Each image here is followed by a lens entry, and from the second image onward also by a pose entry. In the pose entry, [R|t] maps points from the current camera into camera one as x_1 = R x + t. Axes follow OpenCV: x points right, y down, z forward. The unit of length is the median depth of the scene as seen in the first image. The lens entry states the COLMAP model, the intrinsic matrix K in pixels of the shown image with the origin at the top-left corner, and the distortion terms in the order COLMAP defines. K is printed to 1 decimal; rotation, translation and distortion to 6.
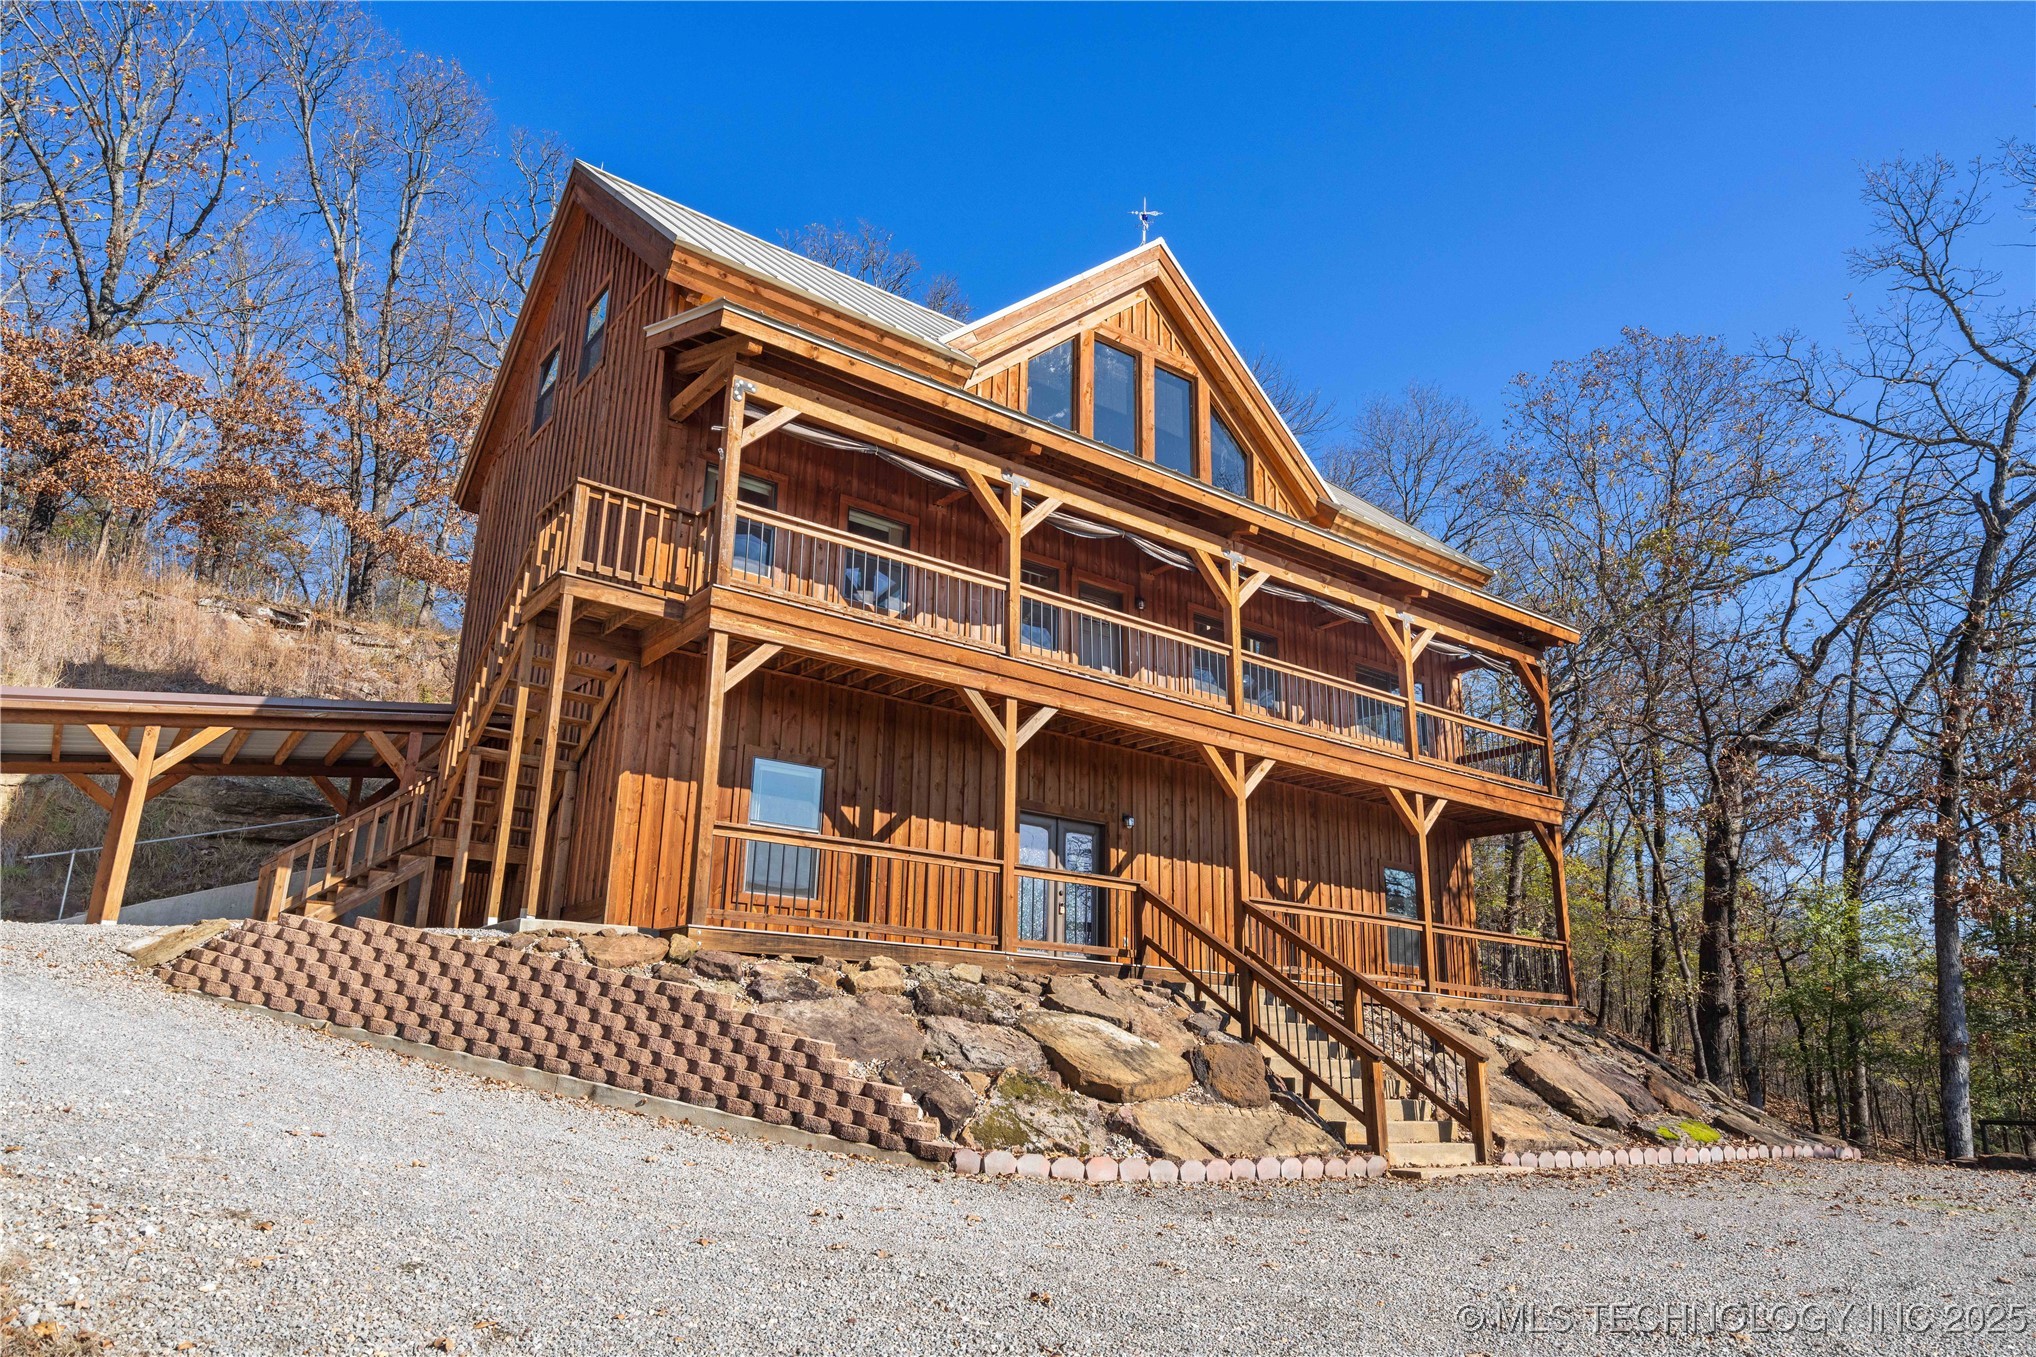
lens RADIAL K [[1349.2, 0, 1019.9], [0, 1349.2, 675.2], [0, 0, 1]] dist [-0.004124, -0.003650]
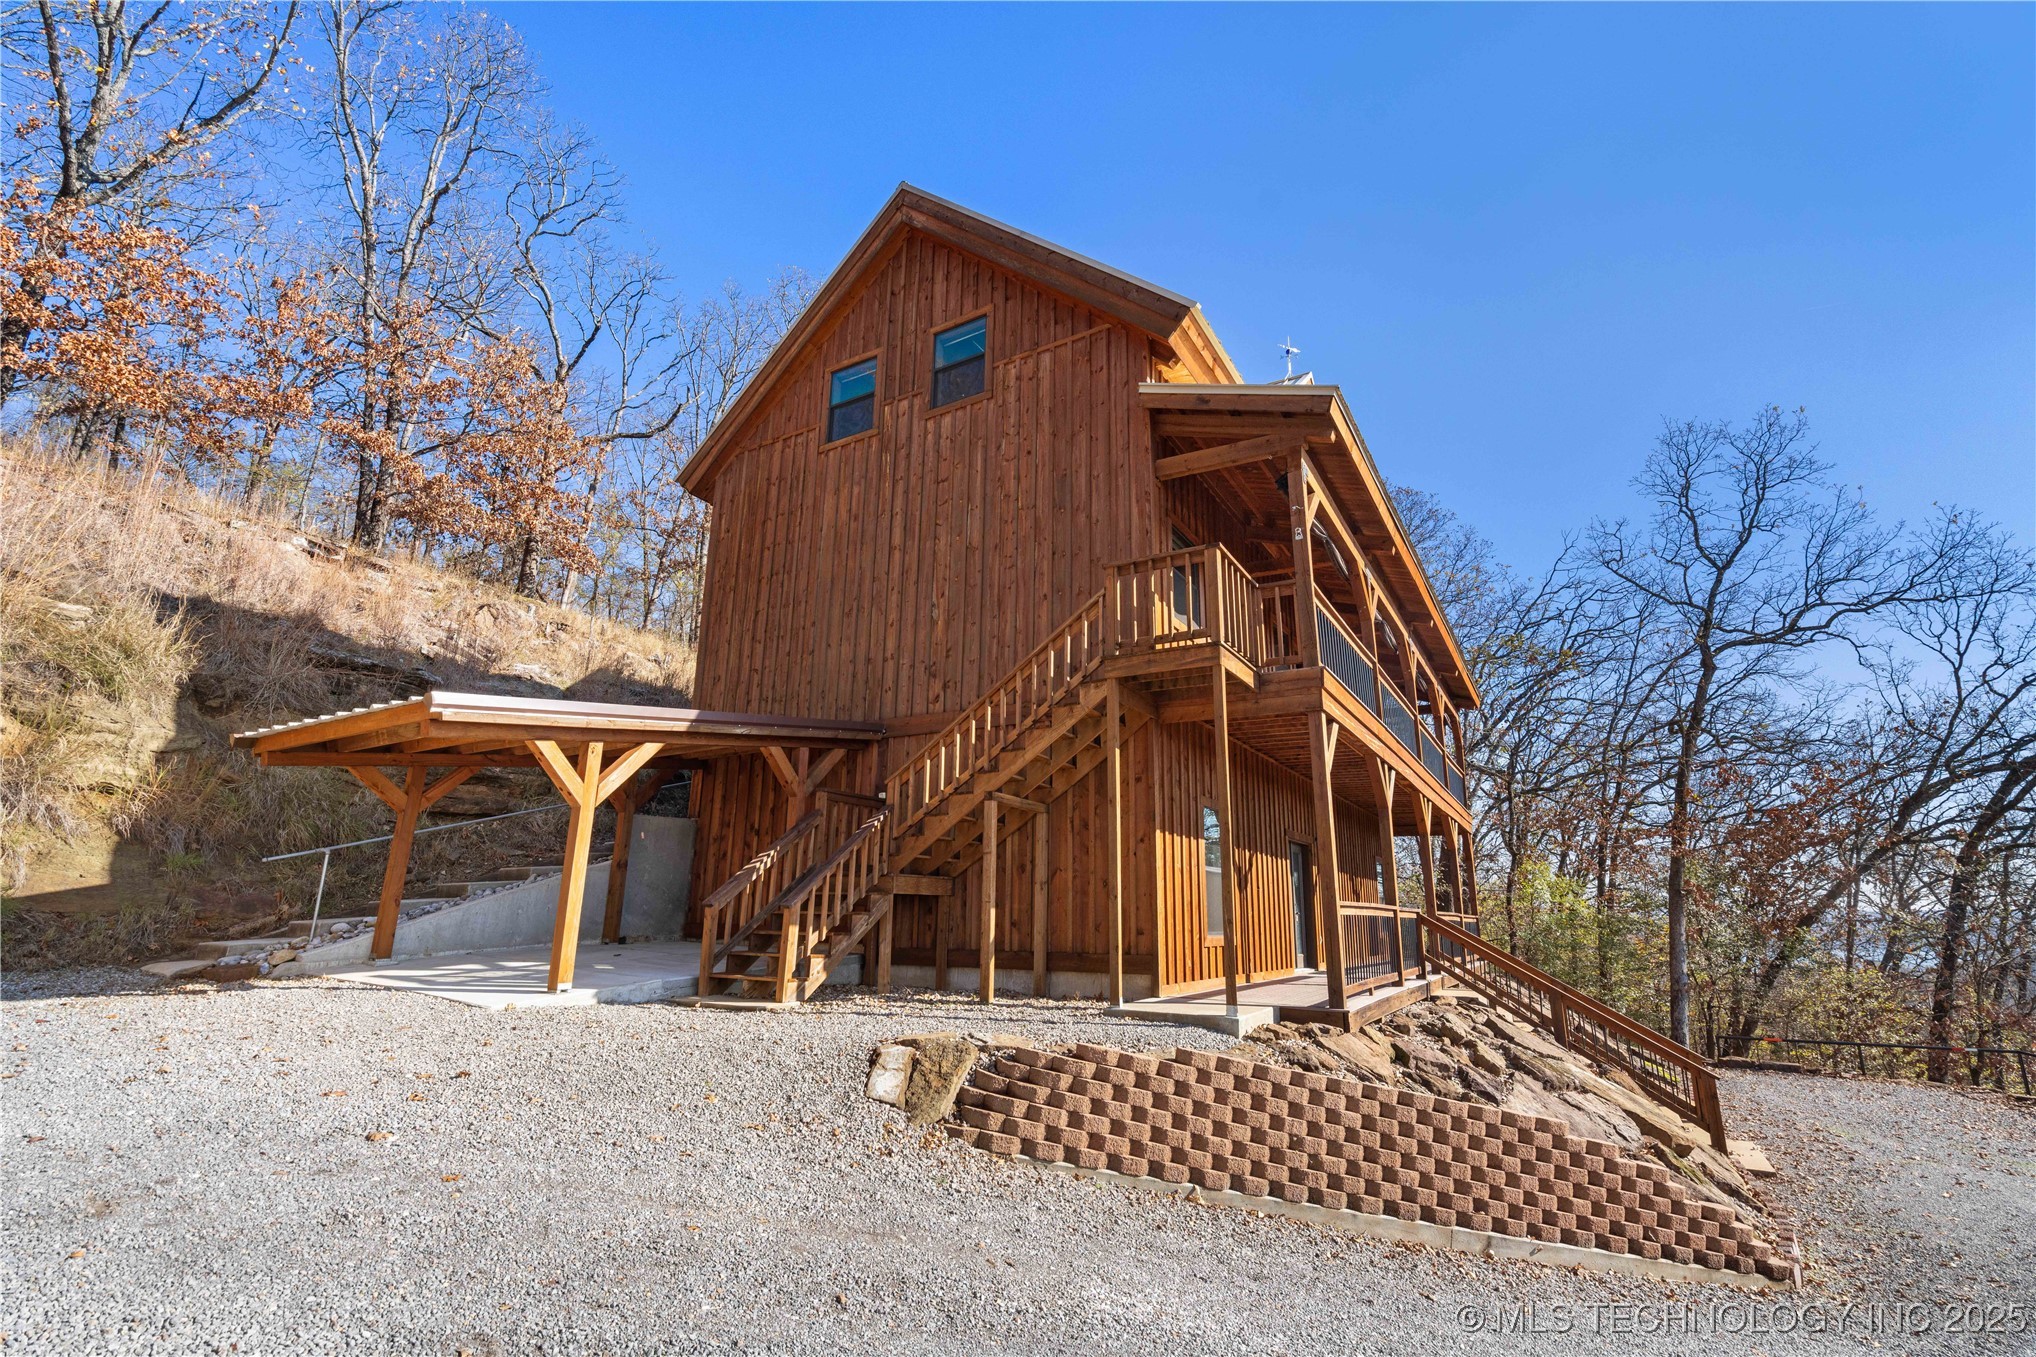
lens RADIAL K [[936.1, 0, 1020.5], [0, 936.1, 683.3], [0, 0, 1]] dist [-0.010130, 0.001590]
pose [[0.928450, 0.090583, 0.360244, -0.596989], [-0.109542, 0.993450, 0.032519, -0.045620], [-0.354939, -0.069654, 0.932291, 0.354857]]
